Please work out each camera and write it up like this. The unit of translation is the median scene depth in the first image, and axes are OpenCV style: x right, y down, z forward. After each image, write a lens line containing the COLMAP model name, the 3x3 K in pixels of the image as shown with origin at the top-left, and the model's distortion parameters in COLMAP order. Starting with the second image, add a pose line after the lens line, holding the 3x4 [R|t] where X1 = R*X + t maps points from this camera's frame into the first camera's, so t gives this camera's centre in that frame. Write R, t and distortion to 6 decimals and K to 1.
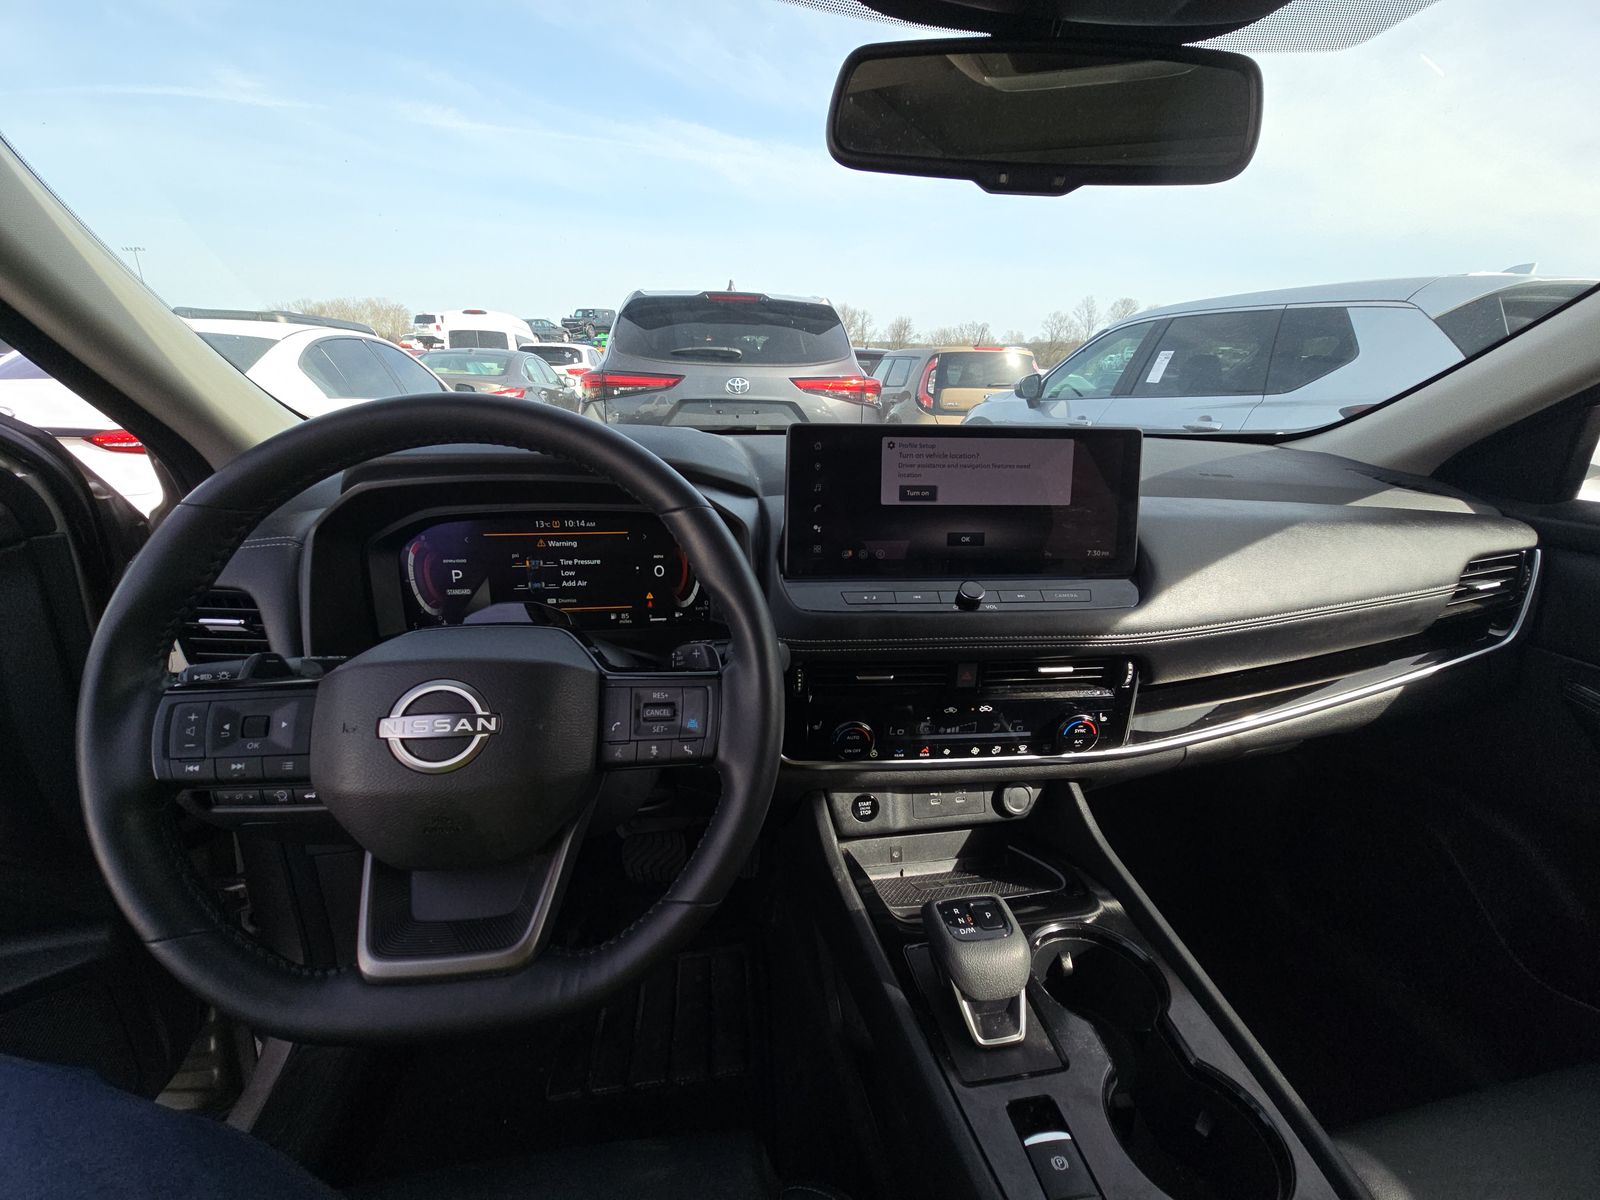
lens RADIAL K [[646.9, 0, 804.0], [0, 646.9, 598.8], [0, 0, 1]] dist [-0.010563, -0.001681]
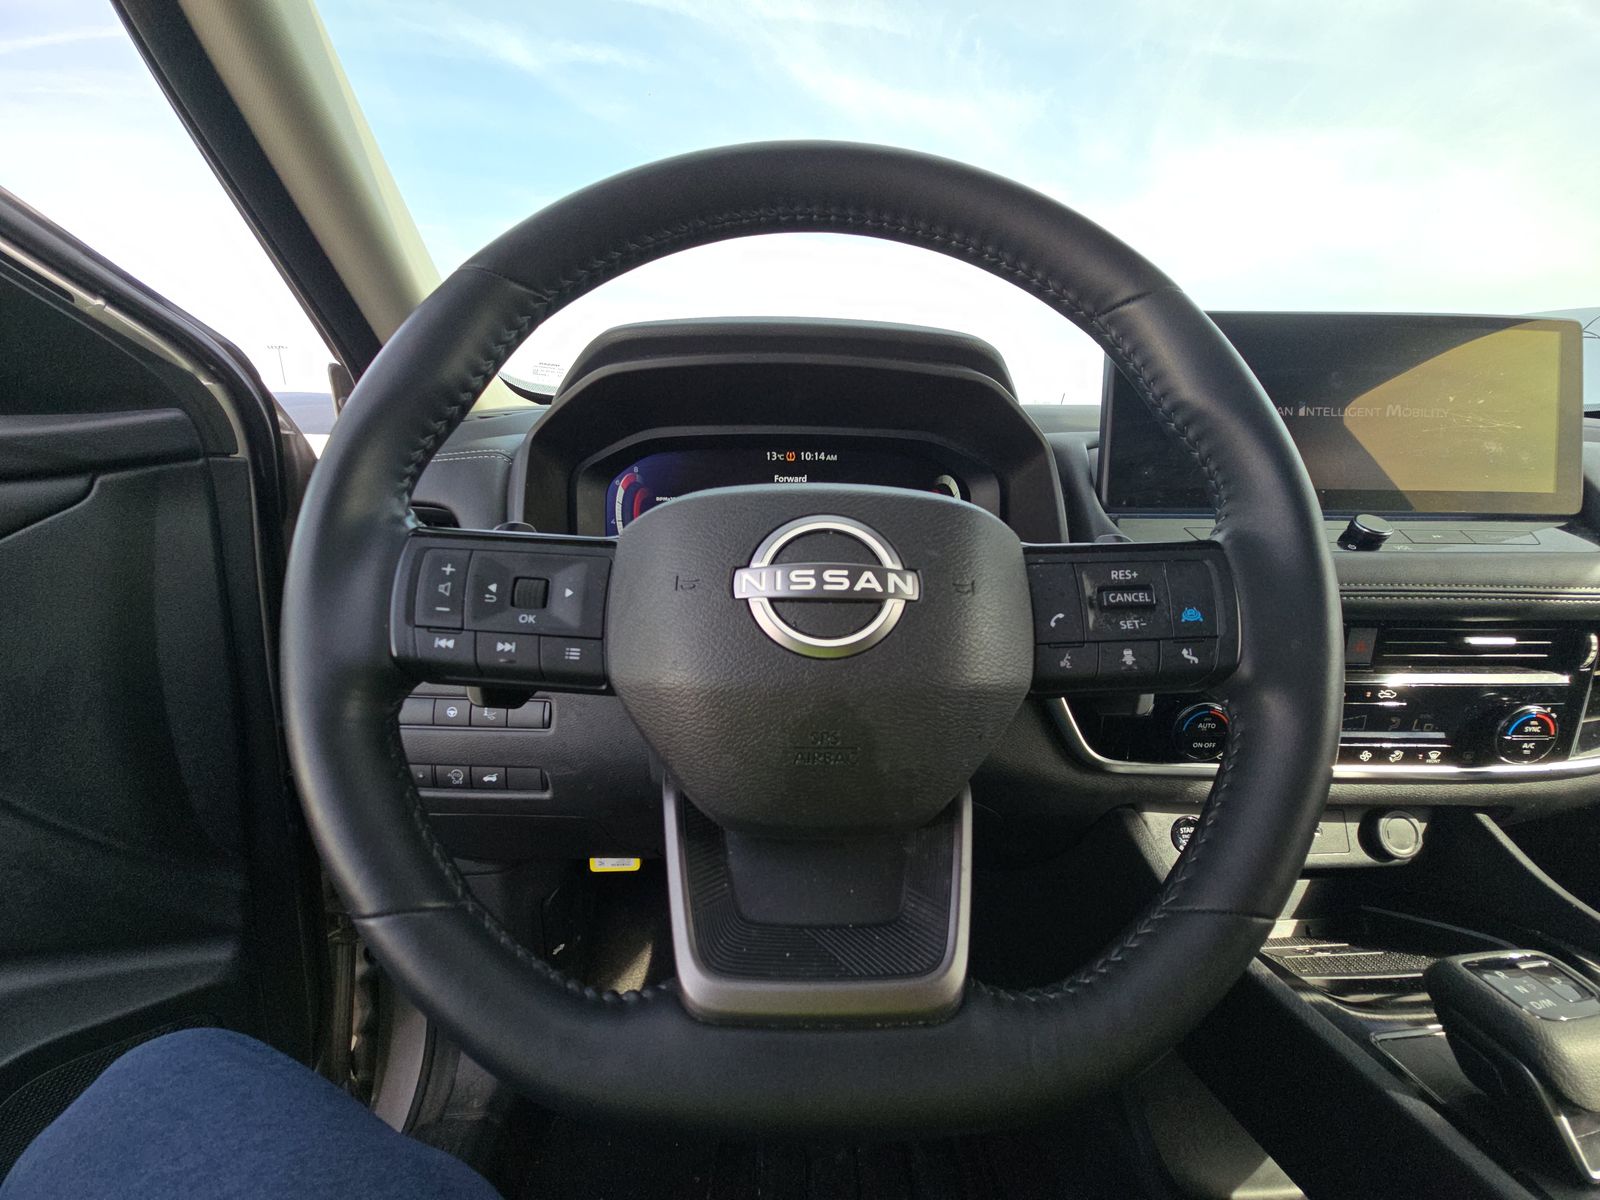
lens RADIAL K [[646.9, 0, 793.3], [0, 646.9, 600.4], [0, 0, 1]] dist [-0.010563, -0.001681]
pose [[0.993668, 0.010817, -0.111833, -0.309920], [-0.022469, 0.994380, -0.103461, 0.163075], [0.110085, 0.105318, 0.988327, 0.227047]]
